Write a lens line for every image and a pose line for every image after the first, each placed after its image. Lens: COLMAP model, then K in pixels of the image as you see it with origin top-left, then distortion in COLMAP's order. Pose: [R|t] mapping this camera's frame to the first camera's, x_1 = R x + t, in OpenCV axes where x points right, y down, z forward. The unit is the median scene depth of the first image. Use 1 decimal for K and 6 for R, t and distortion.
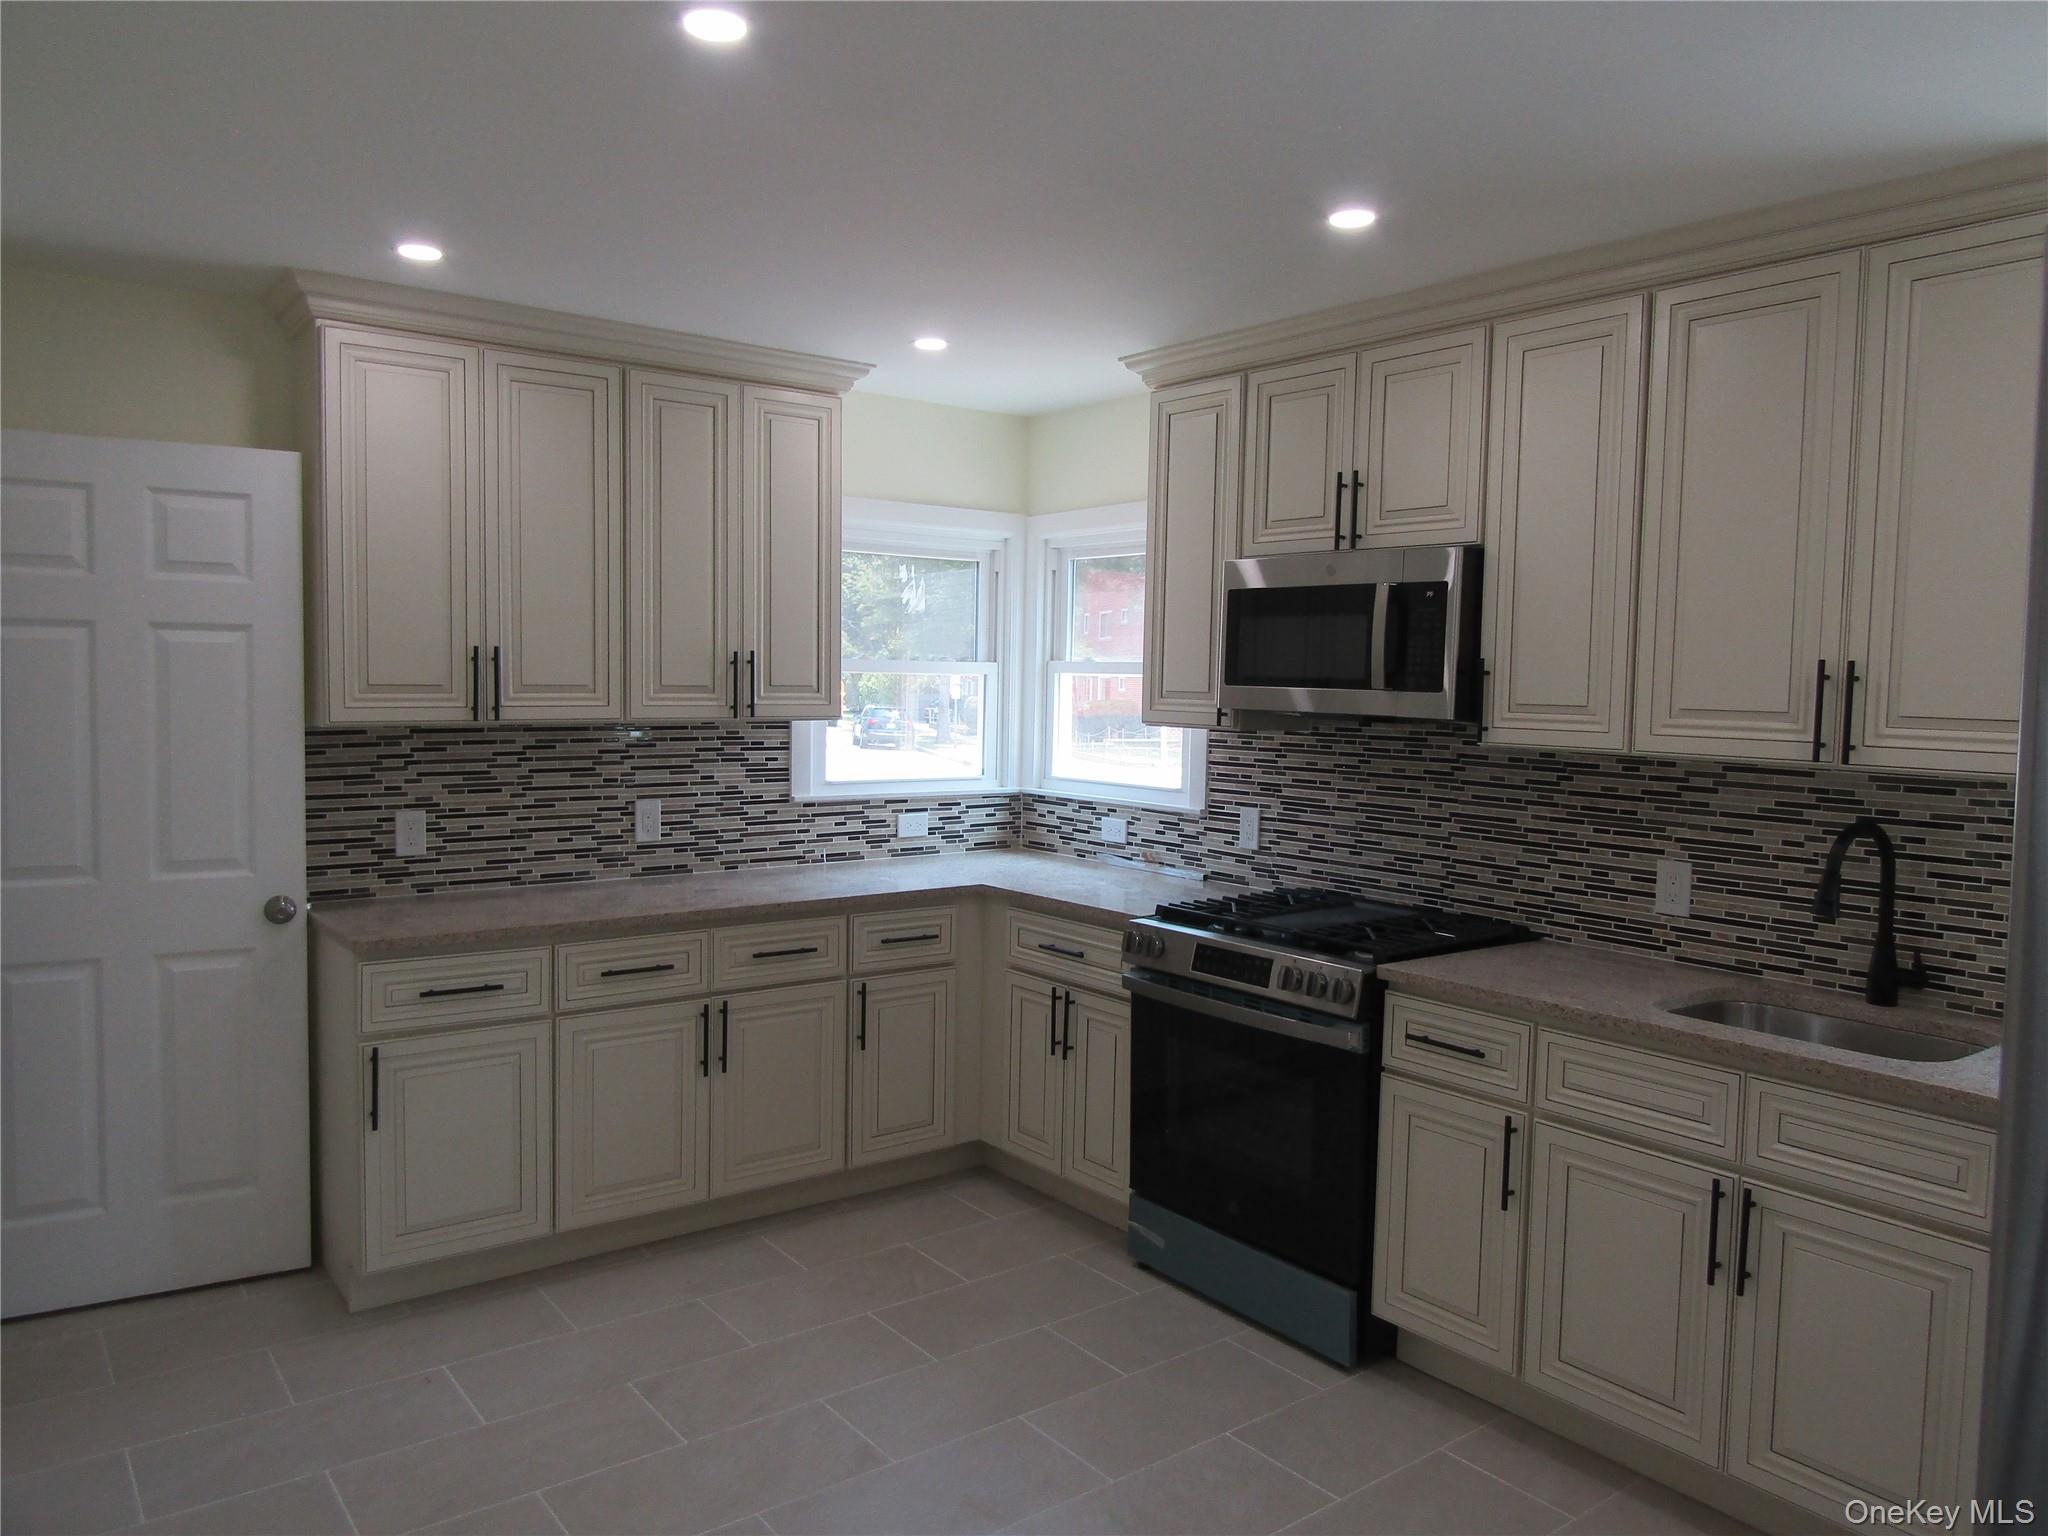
lens RADIAL K [[1446.1, 0, 1023.9], [0, 1446.1, 764.5], [0, 0, 1]] dist [-0.004351, 0.005064]
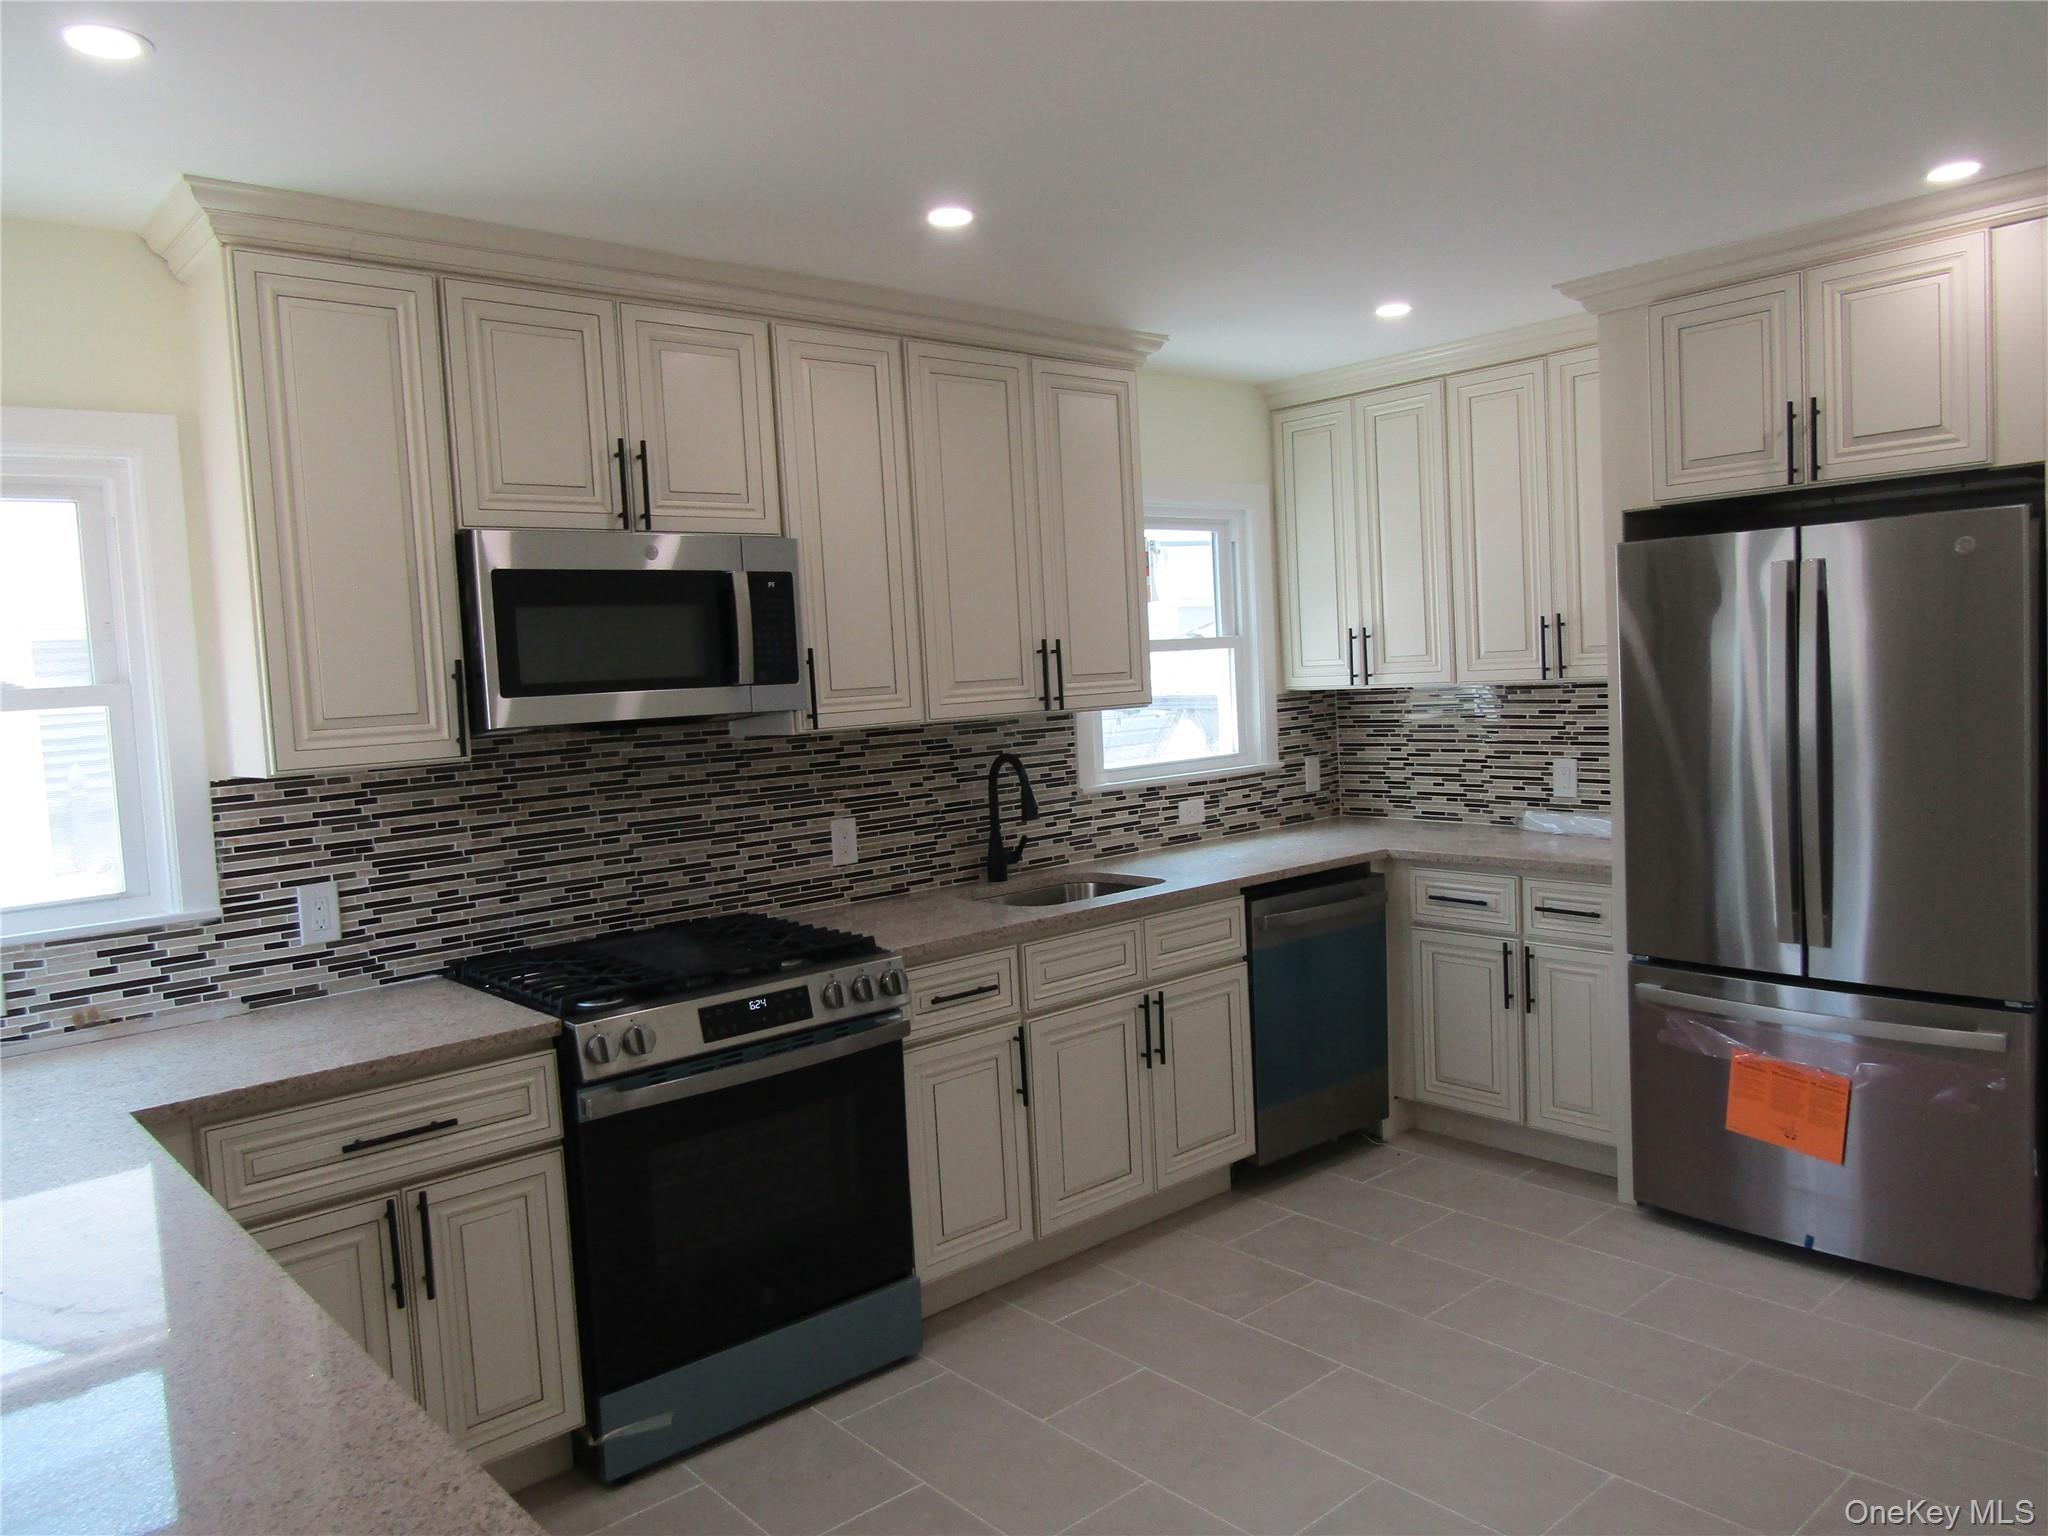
lens RADIAL K [[1446.1, 0, 1026.4], [0, 1446.1, 764.3], [0, 0, 1]] dist [-0.004351, 0.005064]
pose [[-0.060363, -0.090514, 0.994064, -0.656270], [0.111212, 0.989070, 0.096812, -0.067281], [-0.991962, 0.116396, -0.049637, 0.817871]]
